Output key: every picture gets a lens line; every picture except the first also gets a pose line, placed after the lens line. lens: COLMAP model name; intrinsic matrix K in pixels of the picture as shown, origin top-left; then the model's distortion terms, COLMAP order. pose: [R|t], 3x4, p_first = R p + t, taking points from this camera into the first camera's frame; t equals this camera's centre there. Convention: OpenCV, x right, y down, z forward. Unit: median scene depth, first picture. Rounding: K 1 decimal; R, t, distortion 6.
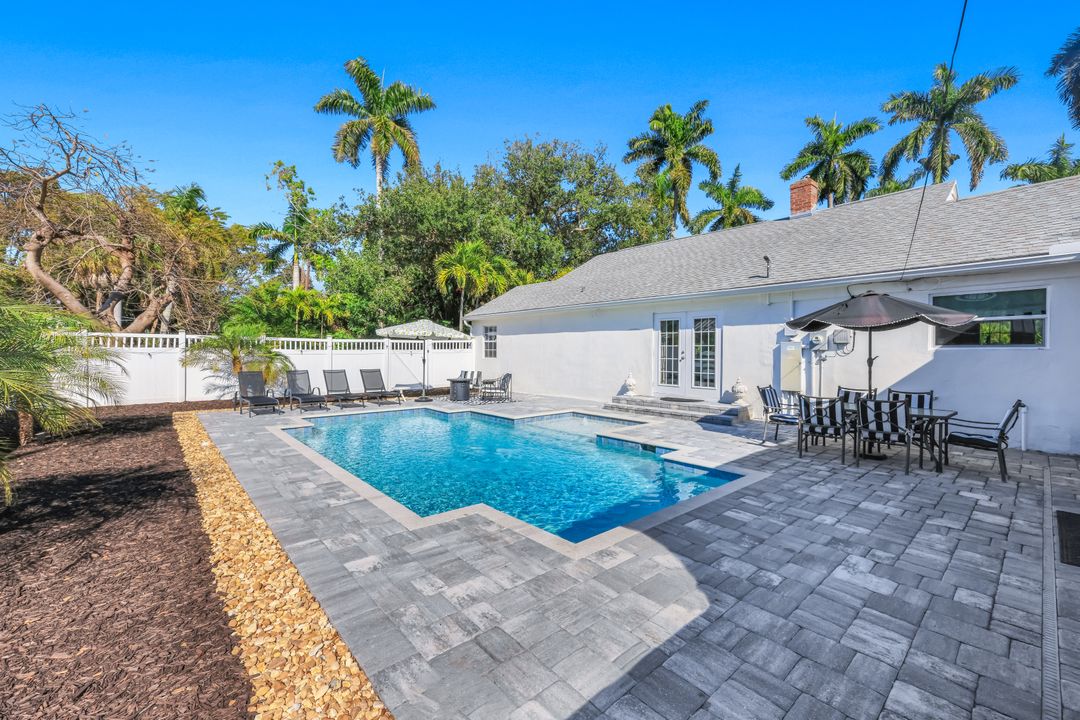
lens RADIAL K [[453.1, 0, 547.1], [0, 453.1, 353.6], [0, 0, 1]] dist [0.001912, -0.002147]
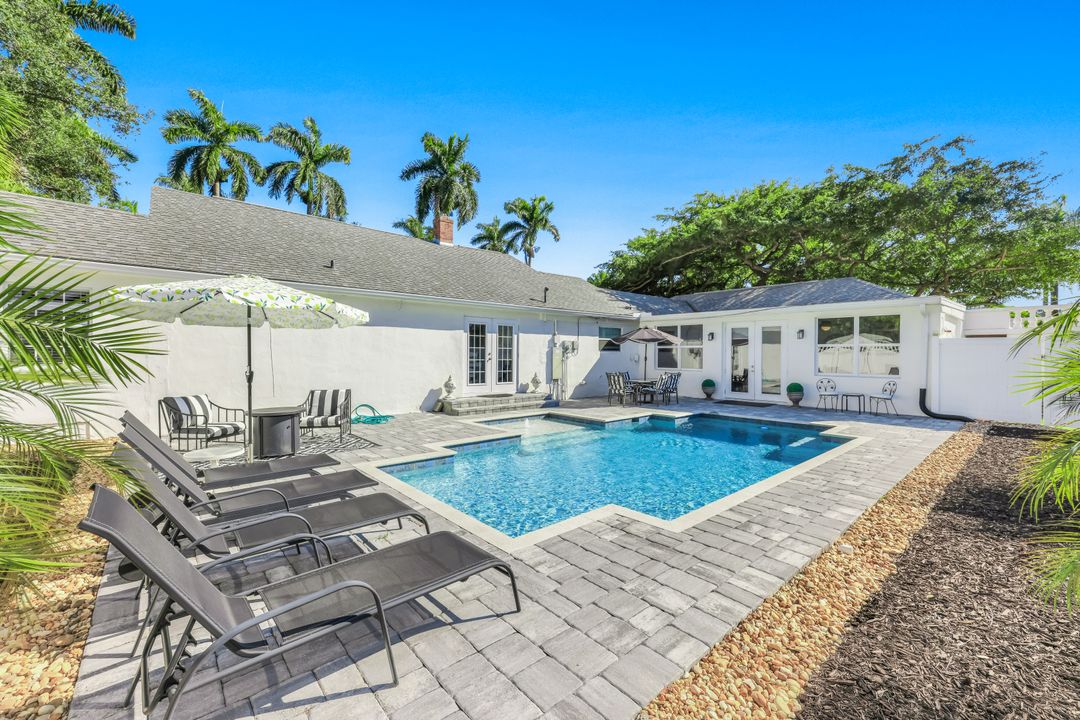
lens RADIAL K [[434.2, 0, 543.6], [0, 434.2, 366.2], [0, 0, 1]] dist [-0.003151, 0.001001]
pose [[-0.012198, -0.033618, 0.999360, -0.774313], [-0.005001, 0.999424, 0.033559, -0.008848], [-0.999913, -0.004589, -0.012359, 0.859031]]
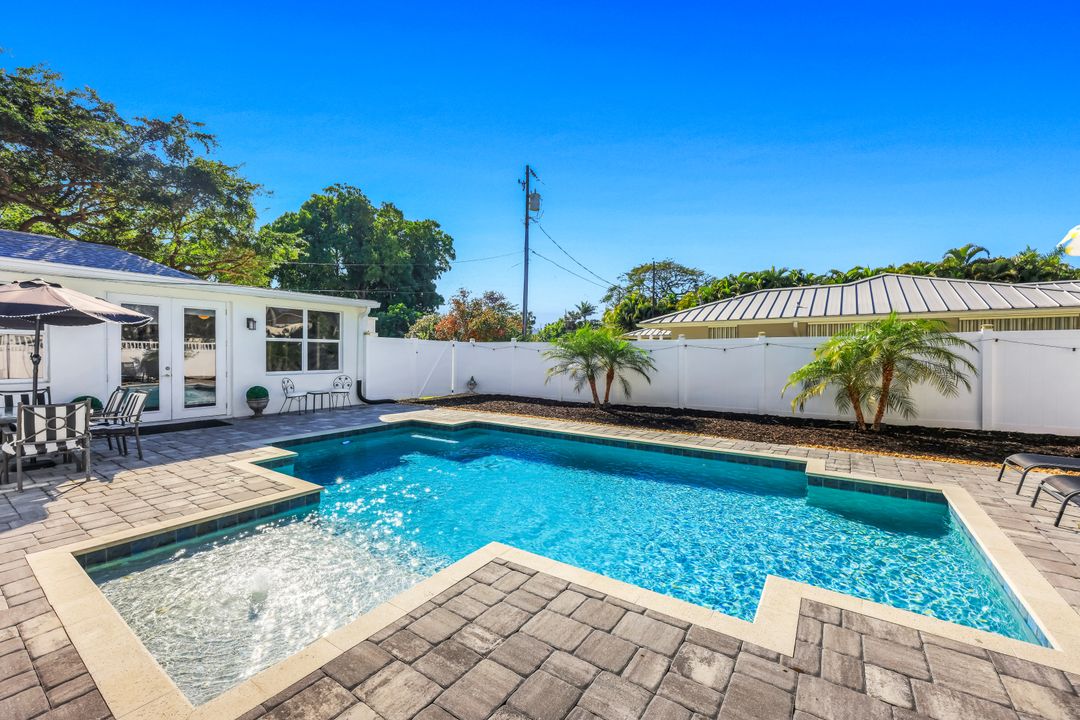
lens RADIAL K [[434.2, 0, 540.9], [0, 434.2, 352.9], [0, 0, 1]] dist [-0.003151, 0.001001]
pose [[-0.971663, -0.005696, -0.236302, -0.025288], [-0.004939, 0.999981, -0.003793, 0.002385], [0.236319, -0.002518, -0.971672, 1.160137]]
